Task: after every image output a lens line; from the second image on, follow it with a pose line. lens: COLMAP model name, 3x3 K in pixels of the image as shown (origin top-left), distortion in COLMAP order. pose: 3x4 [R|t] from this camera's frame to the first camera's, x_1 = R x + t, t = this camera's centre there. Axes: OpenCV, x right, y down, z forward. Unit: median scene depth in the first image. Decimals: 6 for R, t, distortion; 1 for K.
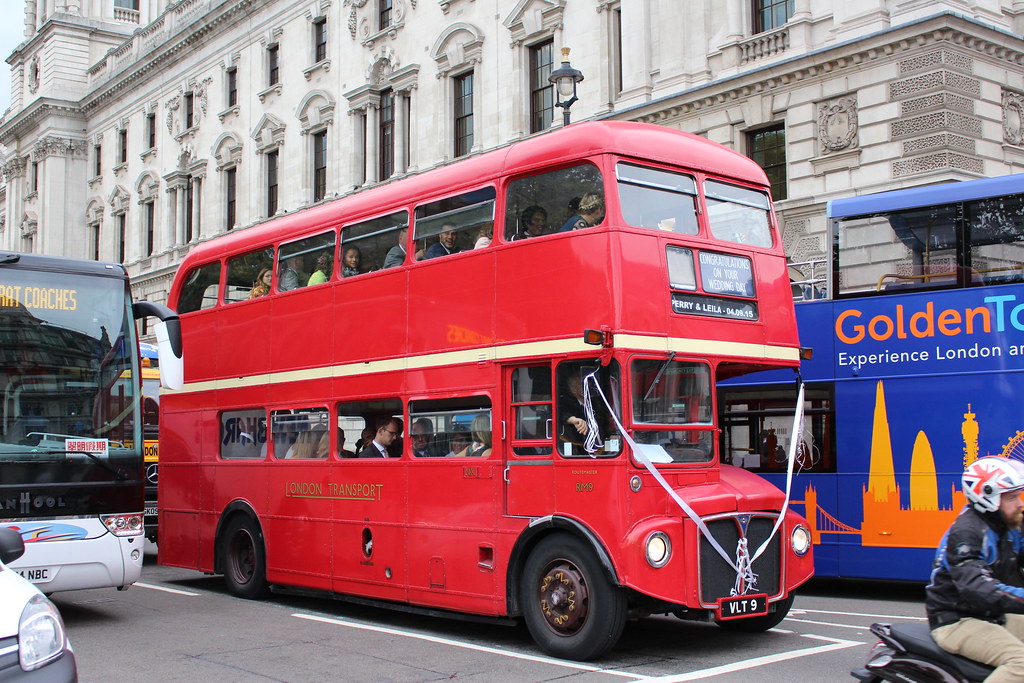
lens RADIAL K [[1232.0, 0, 566.2], [0, 1232.0, 345.1], [0, 0, 1]] dist [-0.018021, -0.005375]
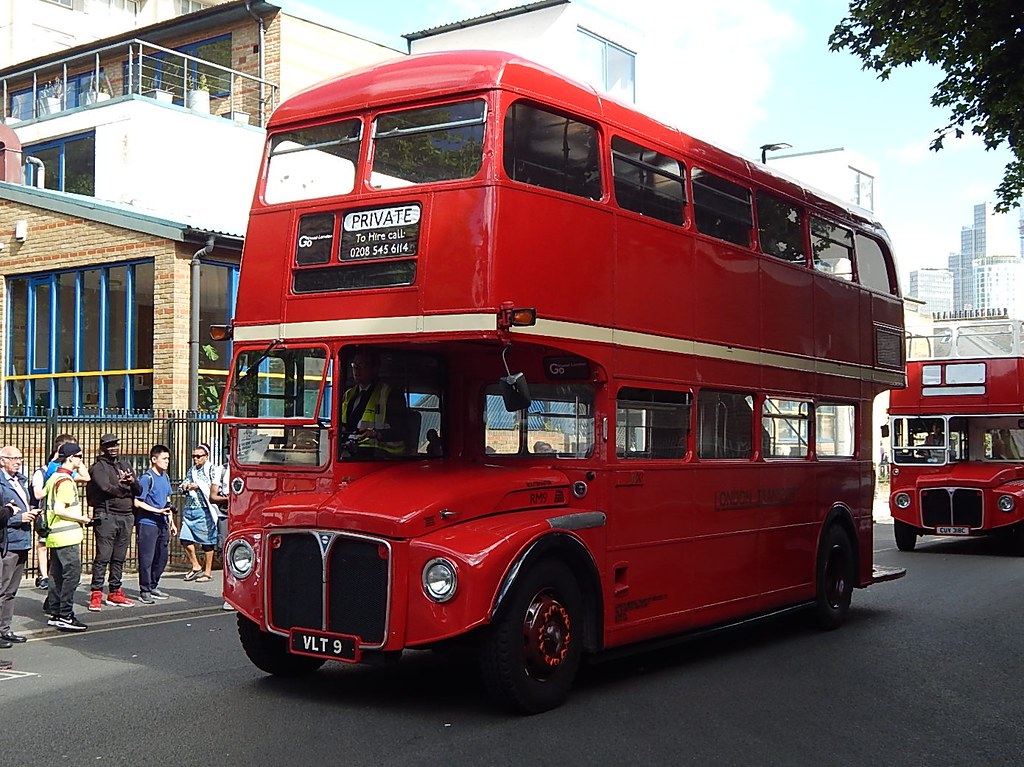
lens RADIAL K [[1329.5, 0, 456.3], [0, 1329.5, 382.6], [0, 0, 1]] dist [0.012425, 0.009232]
pose [[0.207834, -0.022347, -0.977909, 1.017257], [0.070698, 0.997467, -0.007768, 0.051045], [0.975606, -0.067522, 0.208888, 0.901568]]
